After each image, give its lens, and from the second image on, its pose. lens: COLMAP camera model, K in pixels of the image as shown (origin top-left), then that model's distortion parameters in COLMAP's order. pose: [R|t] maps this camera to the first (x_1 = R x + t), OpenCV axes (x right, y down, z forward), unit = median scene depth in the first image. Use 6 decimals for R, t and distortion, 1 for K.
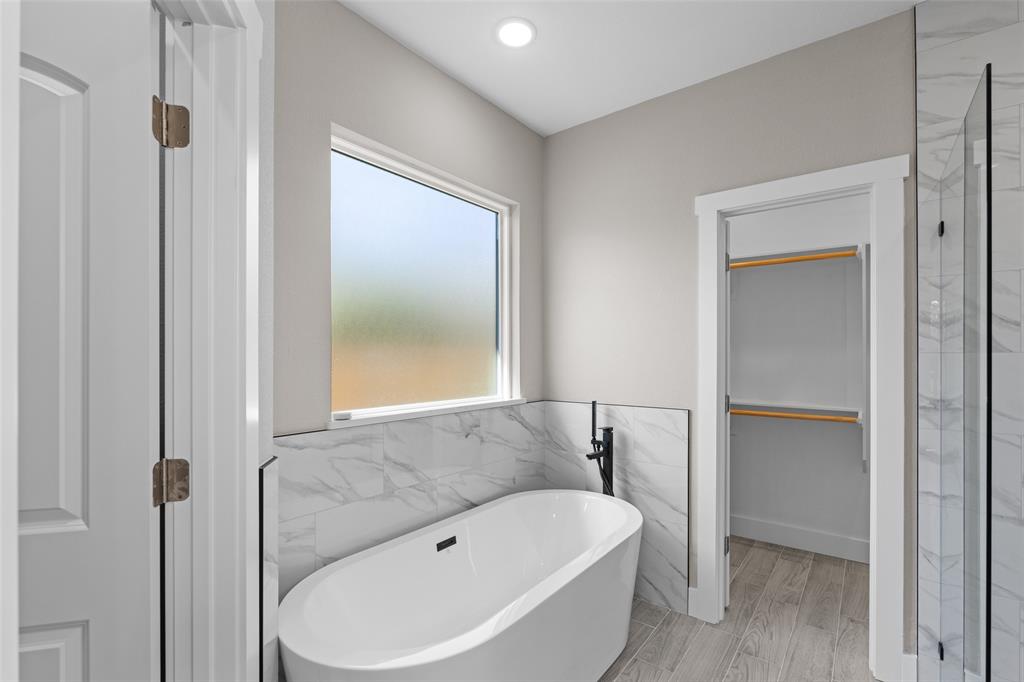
lens RADIAL K [[493.6, 0, 511.4], [0, 493.6, 350.9], [0, 0, 1]] dist [-0.011949, 0.002381]
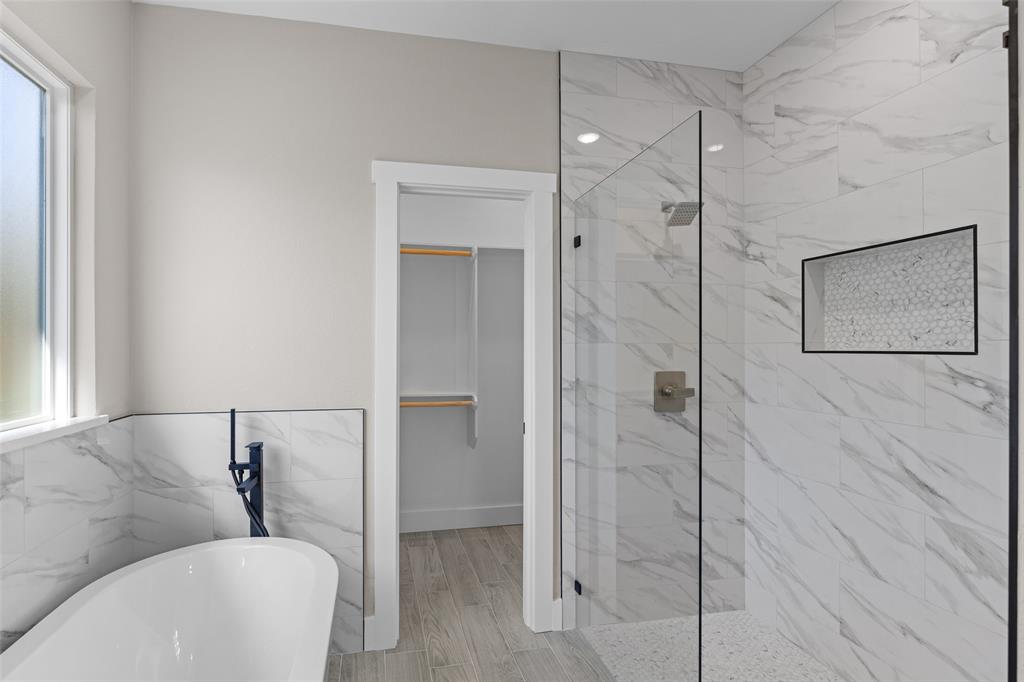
lens RADIAL K [[493.6, 0, 510.9], [0, 493.6, 342.3], [0, 0, 1]] dist [-0.011949, 0.002381]
pose [[0.632287, 0.006558, 0.774707, -0.128900], [-0.009625, 0.999953, -0.000610, 0.002682], [-0.774675, -0.007071, 0.632320, 0.250749]]
